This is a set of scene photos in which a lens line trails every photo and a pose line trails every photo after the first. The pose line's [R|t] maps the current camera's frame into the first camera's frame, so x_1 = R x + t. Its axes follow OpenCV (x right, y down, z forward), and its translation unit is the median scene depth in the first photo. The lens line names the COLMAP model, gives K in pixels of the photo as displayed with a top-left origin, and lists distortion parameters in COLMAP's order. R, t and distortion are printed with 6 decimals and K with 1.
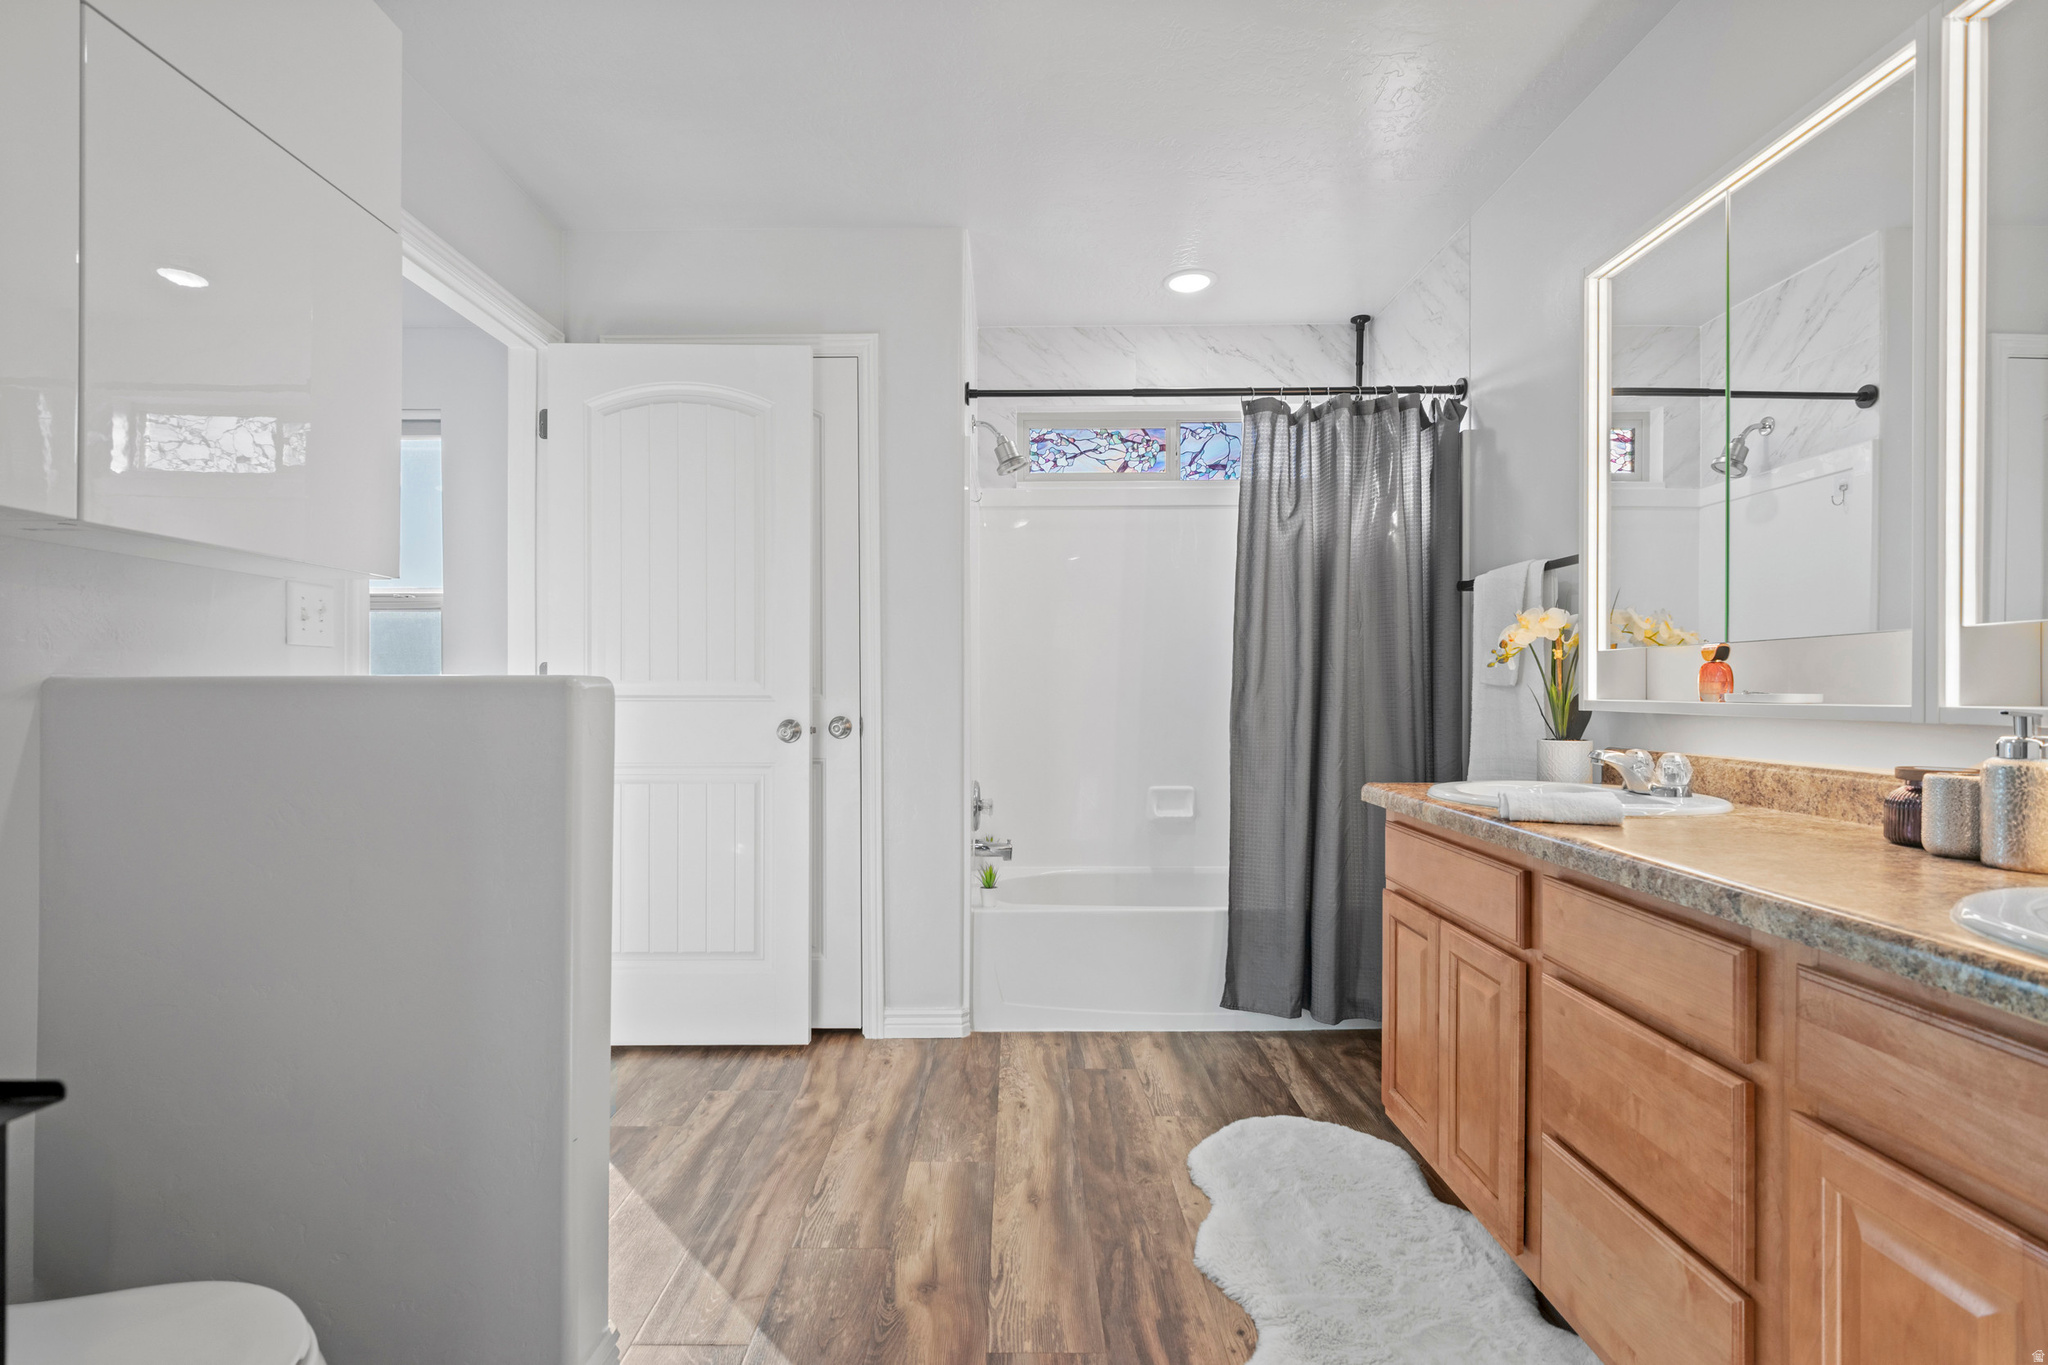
lens RADIAL K [[932.9, 0, 1024.4], [0, 932.9, 690.4], [0, 0, 1]] dist [0.003893, -0.002114]
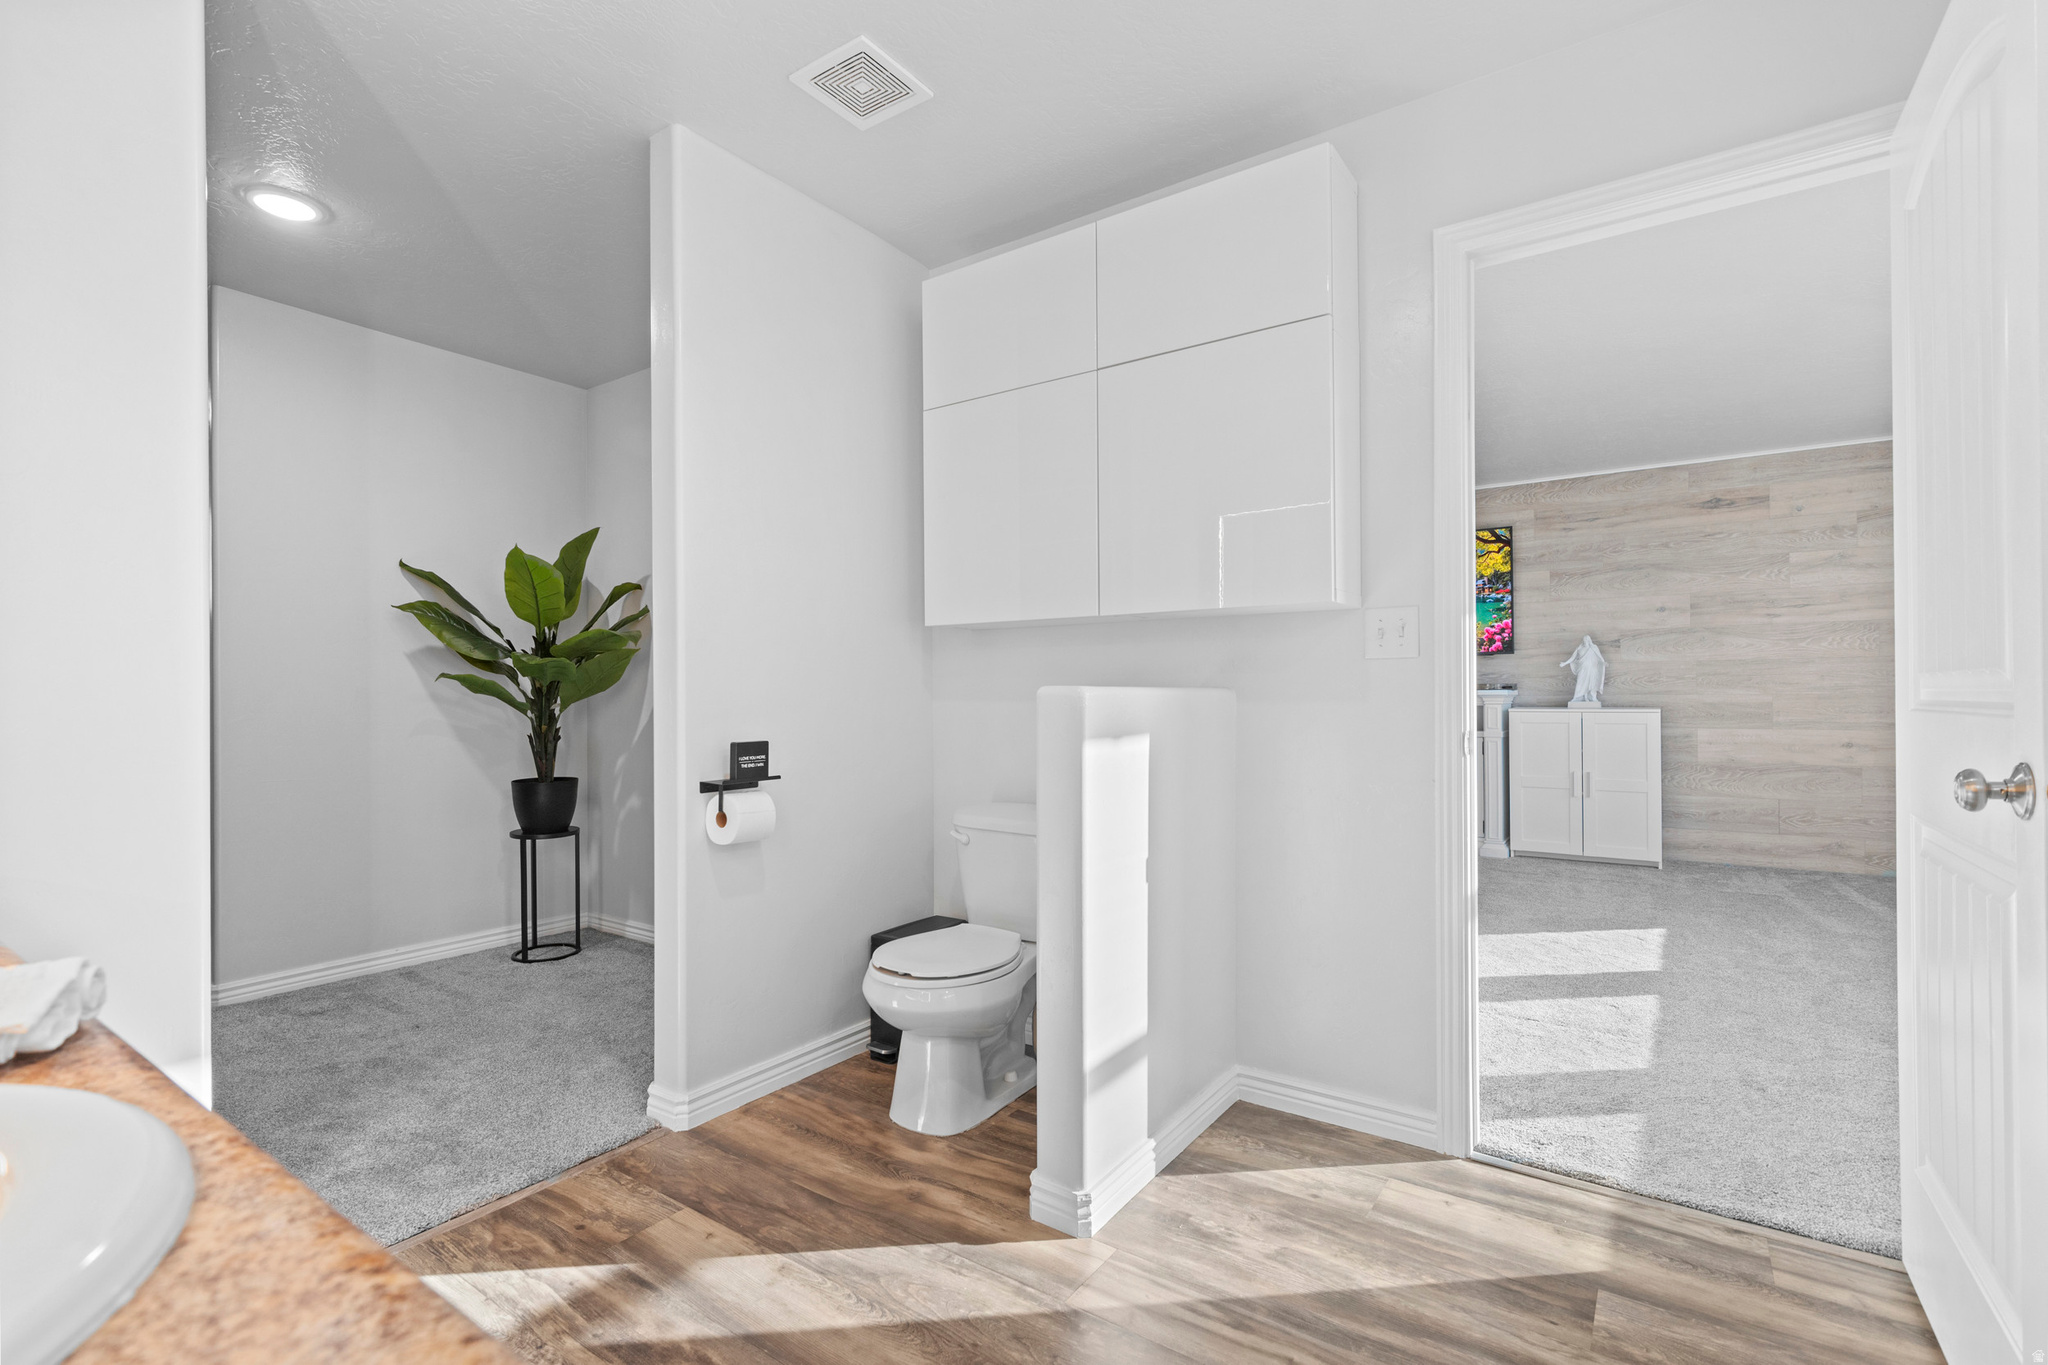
lens RADIAL K [[932.9, 0, 1024.5], [0, 932.9, 683.7], [0, 0, 1]] dist [0.003893, -0.002114]
pose [[-0.586279, 0.000966, -0.810108, 0.474787], [0.009607, 0.999937, -0.005760, -0.009395], [0.810052, -0.011160, -0.586252, 1.246693]]
